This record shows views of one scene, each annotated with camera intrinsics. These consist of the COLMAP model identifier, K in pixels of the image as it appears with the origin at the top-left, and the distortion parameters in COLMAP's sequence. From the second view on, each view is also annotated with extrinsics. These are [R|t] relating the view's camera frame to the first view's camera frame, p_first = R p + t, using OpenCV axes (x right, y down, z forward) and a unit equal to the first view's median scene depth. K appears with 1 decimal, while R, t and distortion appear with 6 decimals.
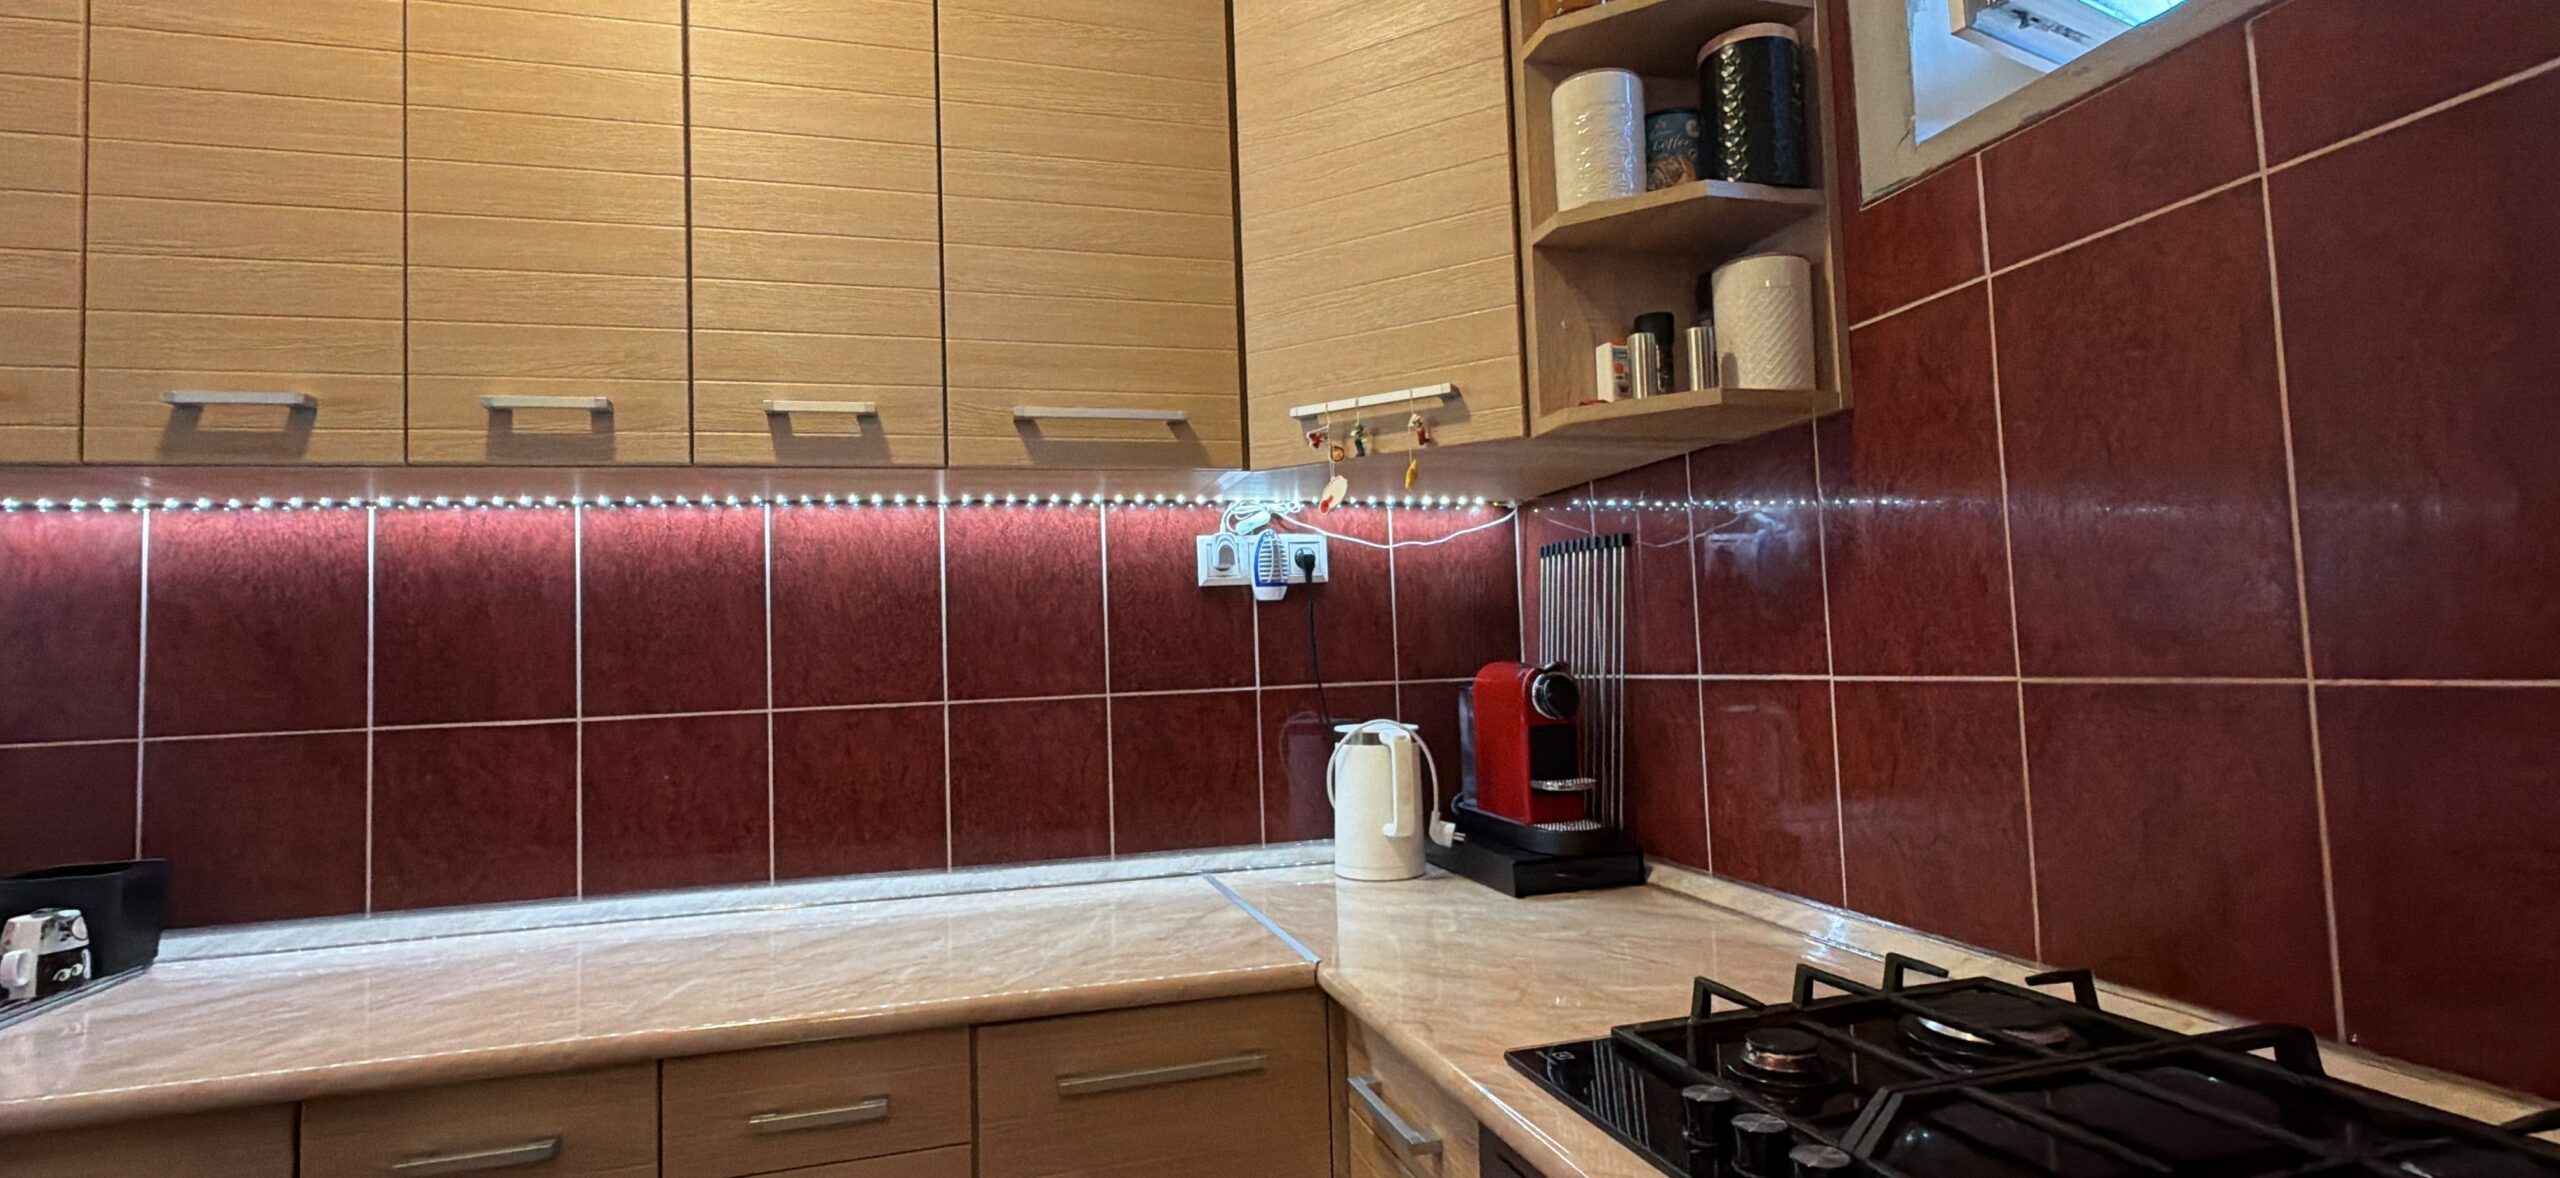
lens RADIAL K [[1204.6, 0, 1281.5], [0, 1204.6, 618.4], [0, 0, 1]] dist [0.001634, 0.000332]
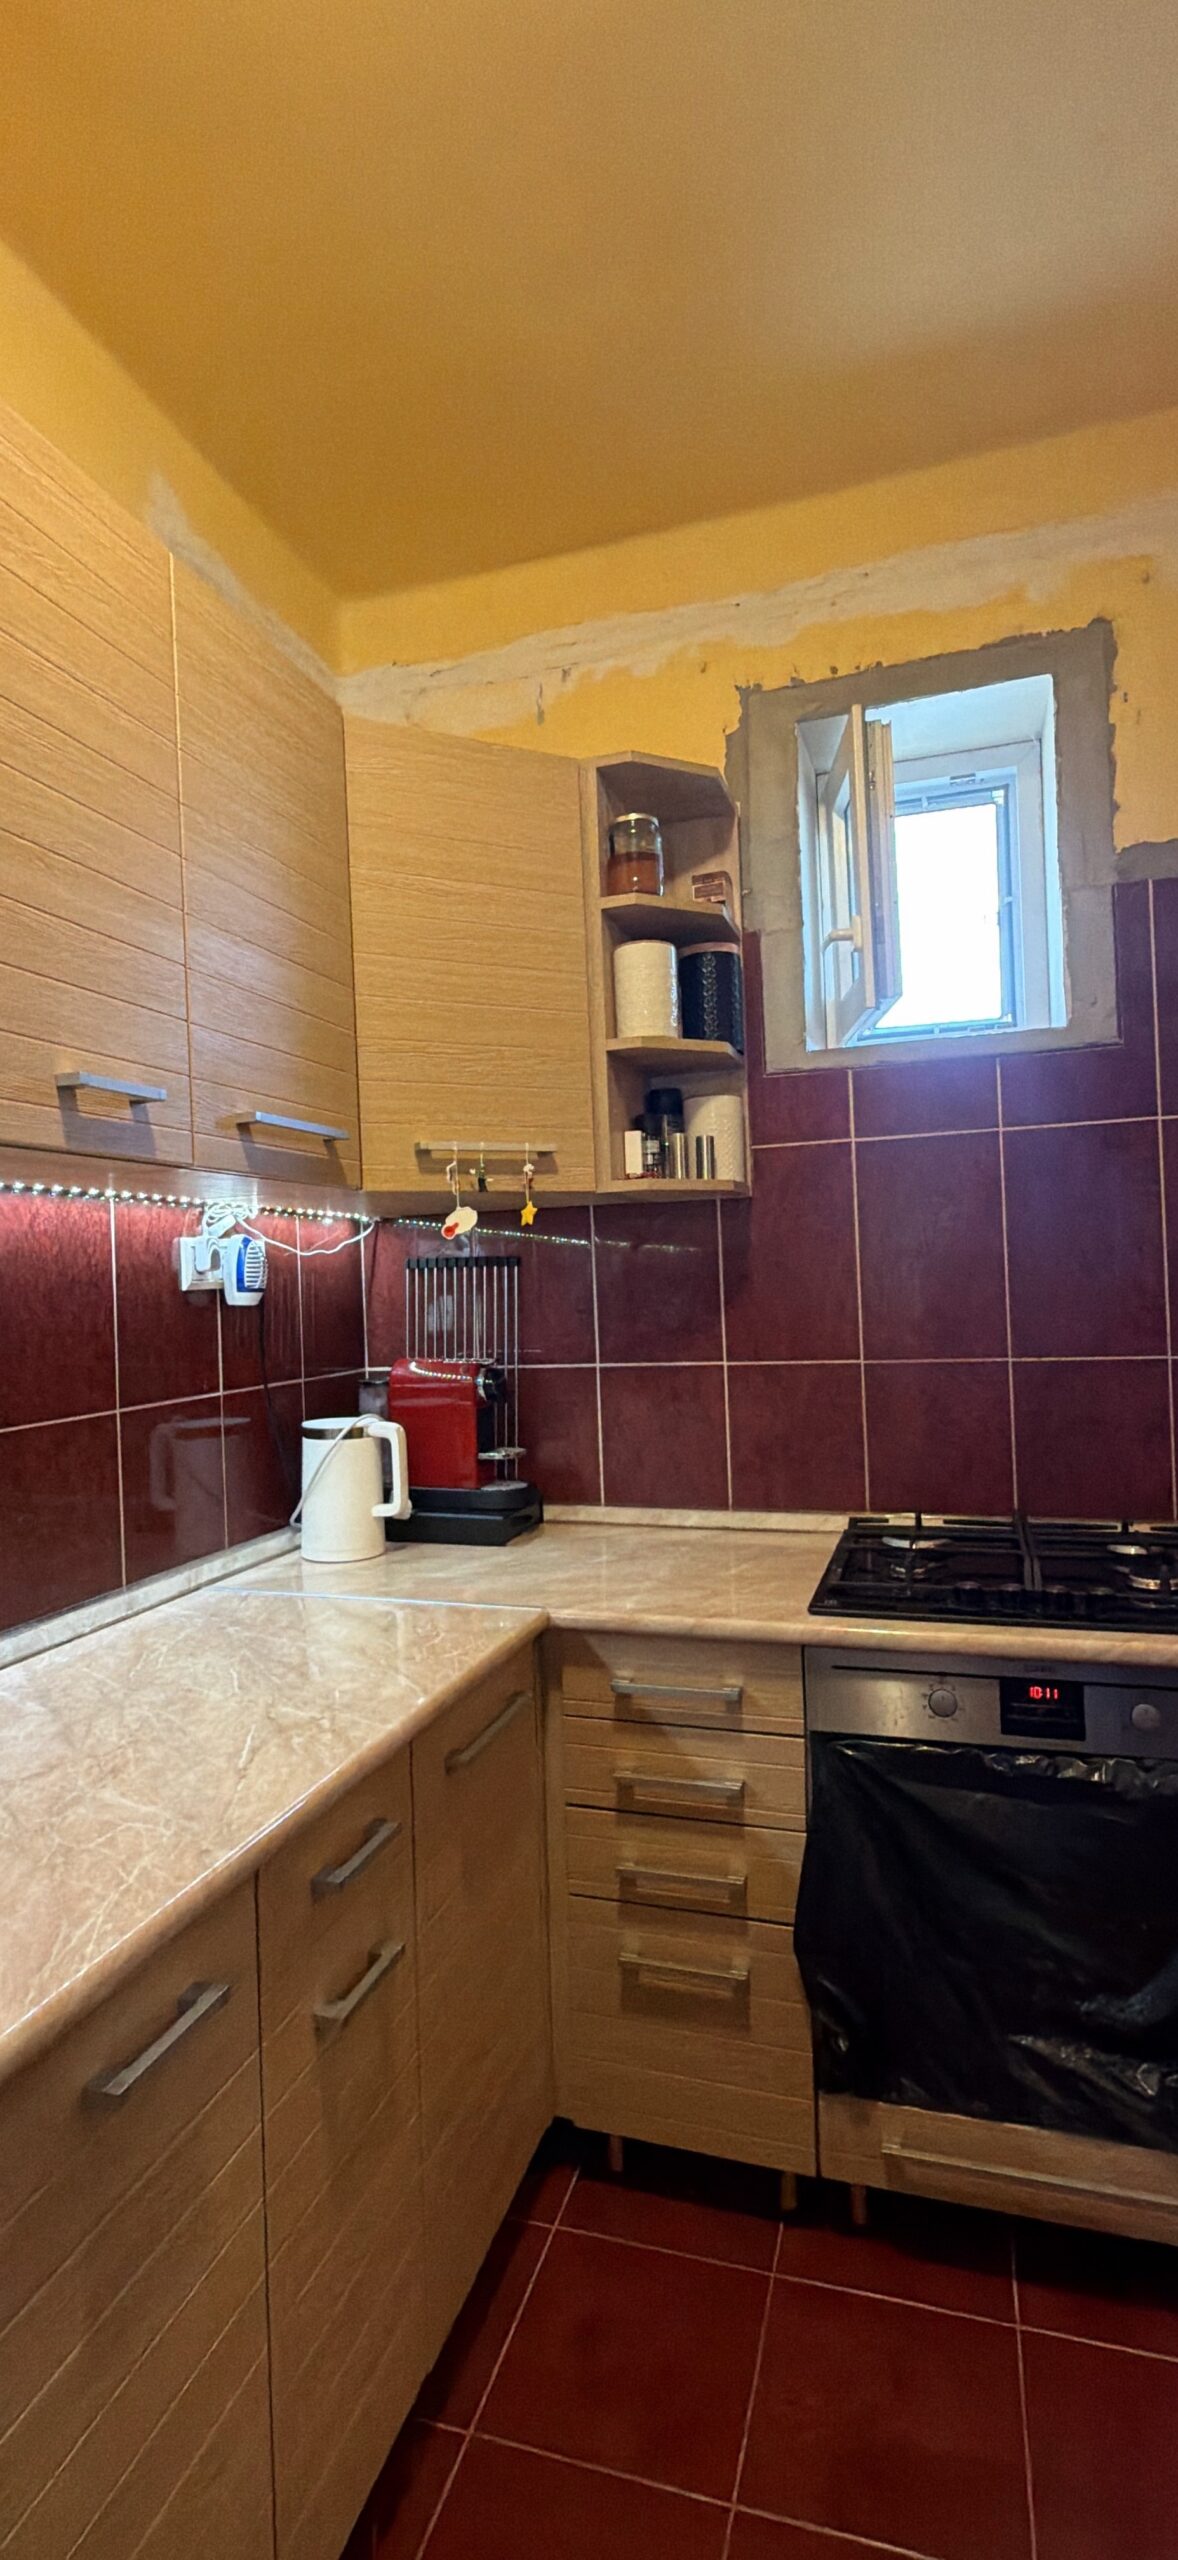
lens RADIAL K [[1170.6, 0, 589.0], [0, 1170.6, 1280.0], [0, 0, 1]] dist [0.001560, 0.000376]
pose [[0.555057, 0.017875, 0.831620, -0.741901], [-0.014226, 0.999827, -0.011996, -0.031273], [-0.831691, -0.005172, 0.555215, 0.238768]]
